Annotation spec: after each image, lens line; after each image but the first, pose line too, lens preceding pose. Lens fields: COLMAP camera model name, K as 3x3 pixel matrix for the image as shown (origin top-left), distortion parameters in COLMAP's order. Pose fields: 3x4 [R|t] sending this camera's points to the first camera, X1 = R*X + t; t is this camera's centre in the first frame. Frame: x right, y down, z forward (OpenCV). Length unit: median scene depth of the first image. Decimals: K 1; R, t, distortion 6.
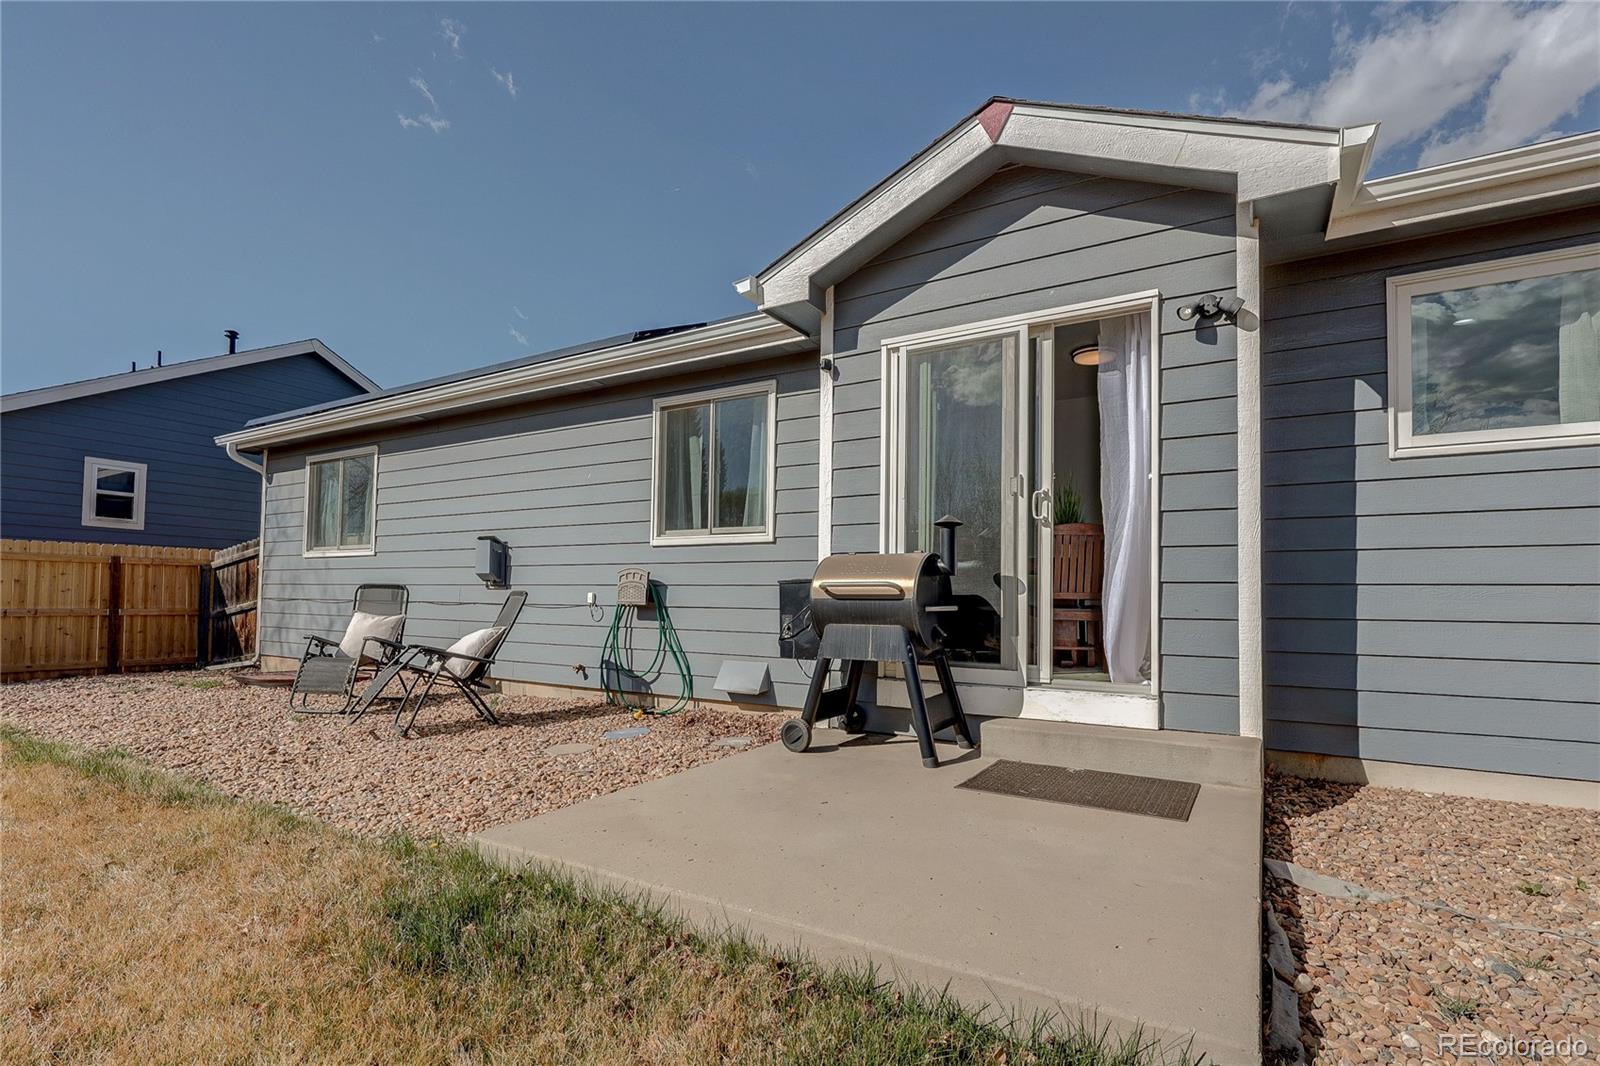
lens RADIAL K [[733.4, 0, 844.9], [0, 733.4, 557.2], [0, 0, 1]] dist [0.000337, 0.000026]
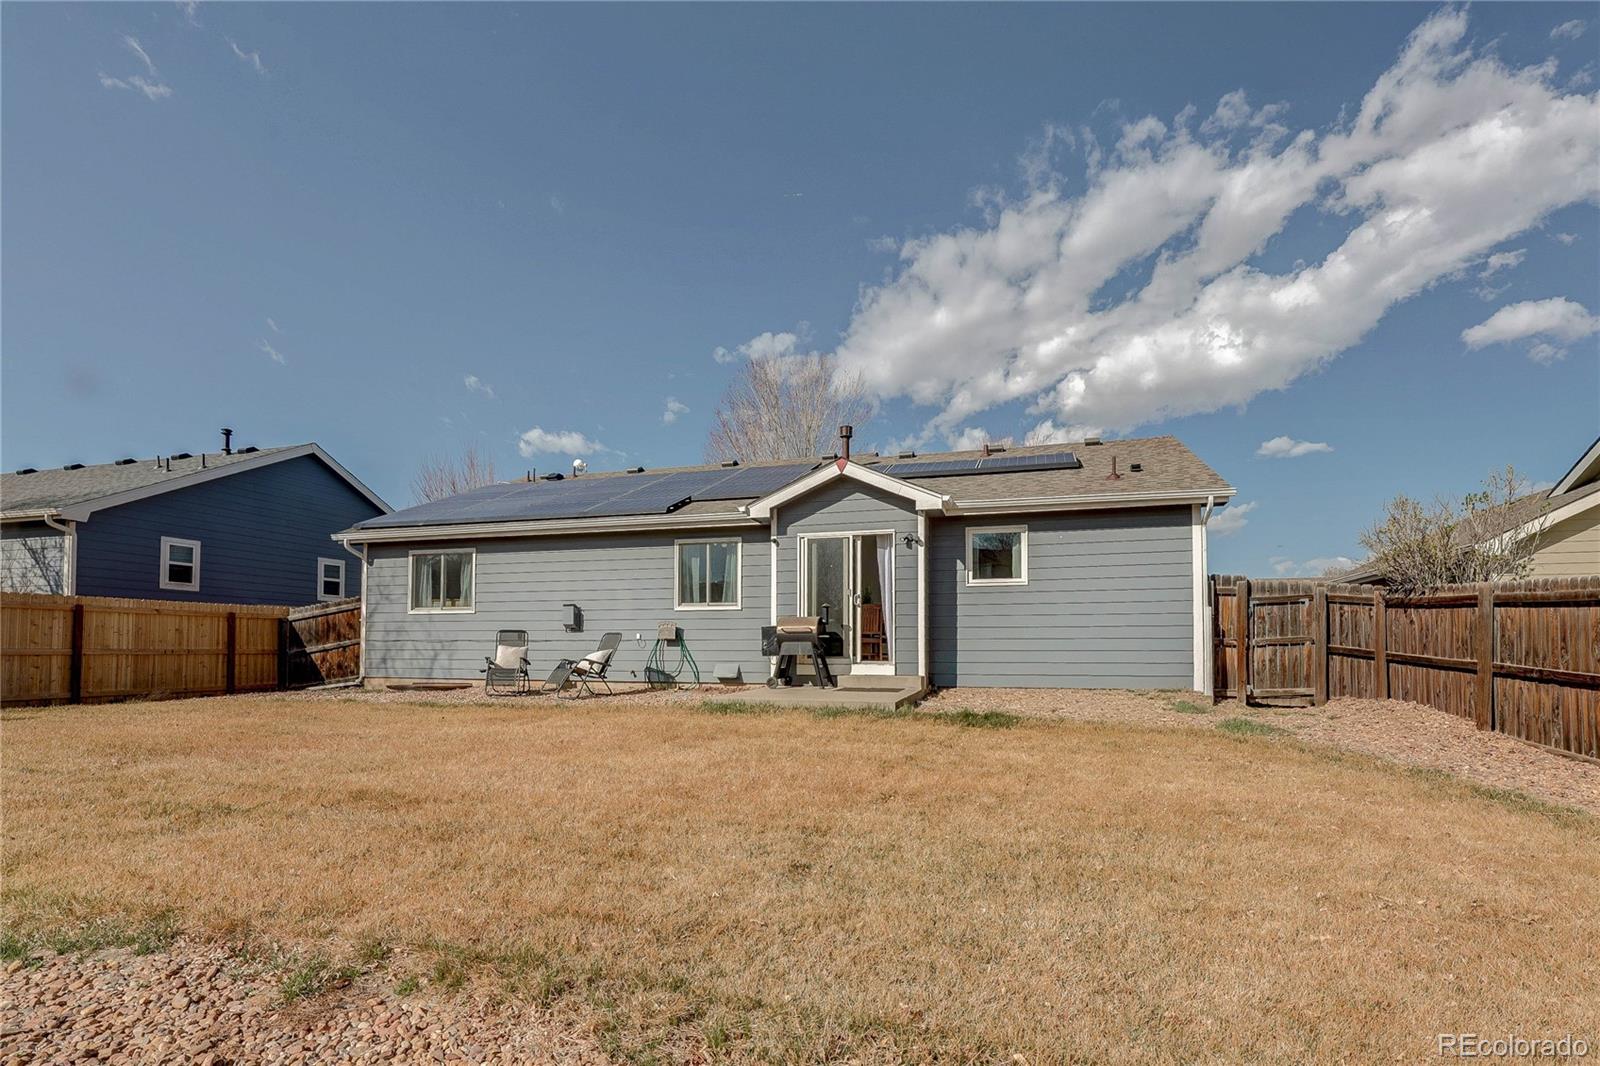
lens RADIAL K [[748.4, 0, 805.7], [0, 748.4, 538.8], [0, 0, 1]] dist [-0.000141, -0.000426]
pose [[0.978806, 0.021276, 0.203680, -0.345628], [-0.003146, 0.996034, -0.088921, -0.031644], [-0.204764, 0.086395, 0.974991, -1.192281]]
